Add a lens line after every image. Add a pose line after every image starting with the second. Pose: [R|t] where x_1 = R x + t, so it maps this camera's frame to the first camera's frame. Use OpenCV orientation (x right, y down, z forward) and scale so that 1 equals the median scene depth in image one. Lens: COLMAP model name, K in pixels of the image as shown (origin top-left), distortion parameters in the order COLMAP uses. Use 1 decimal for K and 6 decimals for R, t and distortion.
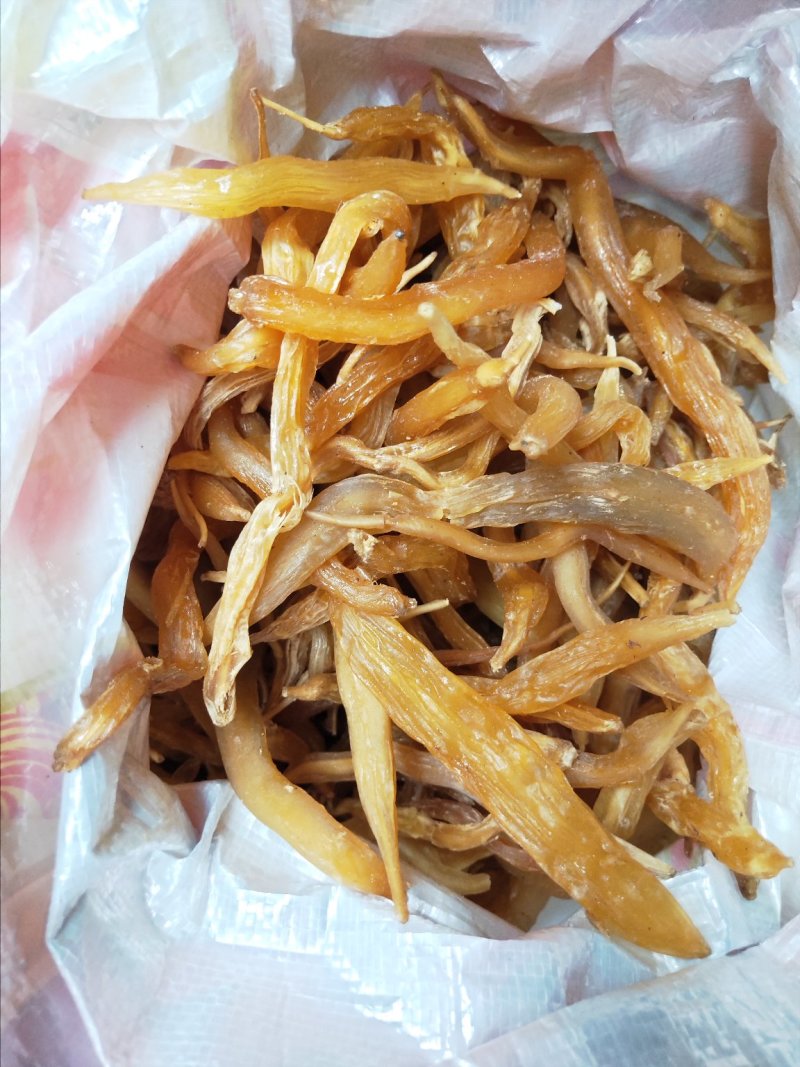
lens RADIAL K [[835.7, 0, 400.6], [0, 835.7, 513.4], [0, 0, 1]] dist [-0.000853, 0.045696]
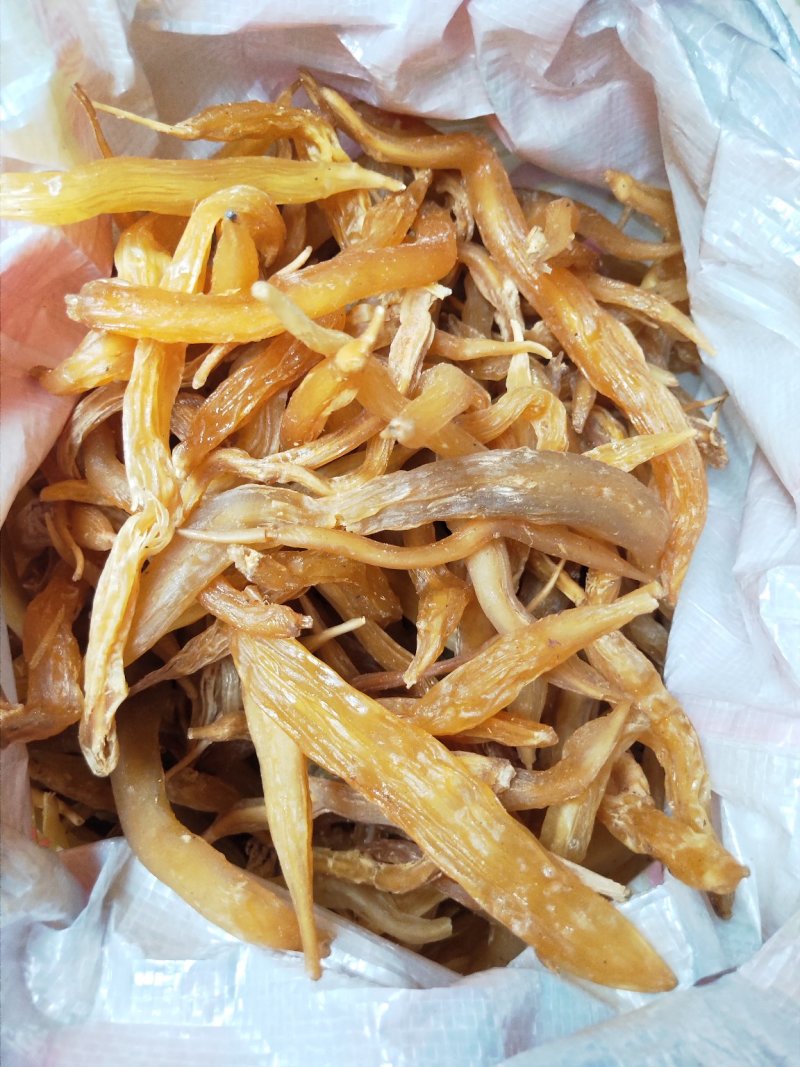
lens RADIAL K [[835.7, 0, 400.6], [0, 835.7, 513.4], [0, 0, 1]] dist [-0.000853, 0.045696]
pose [[0.995262, -0.095824, -0.016488, 0.135687], [0.094738, 0.993849, -0.057347, 0.051941], [0.021881, 0.055513, 0.998218, 0.080815]]
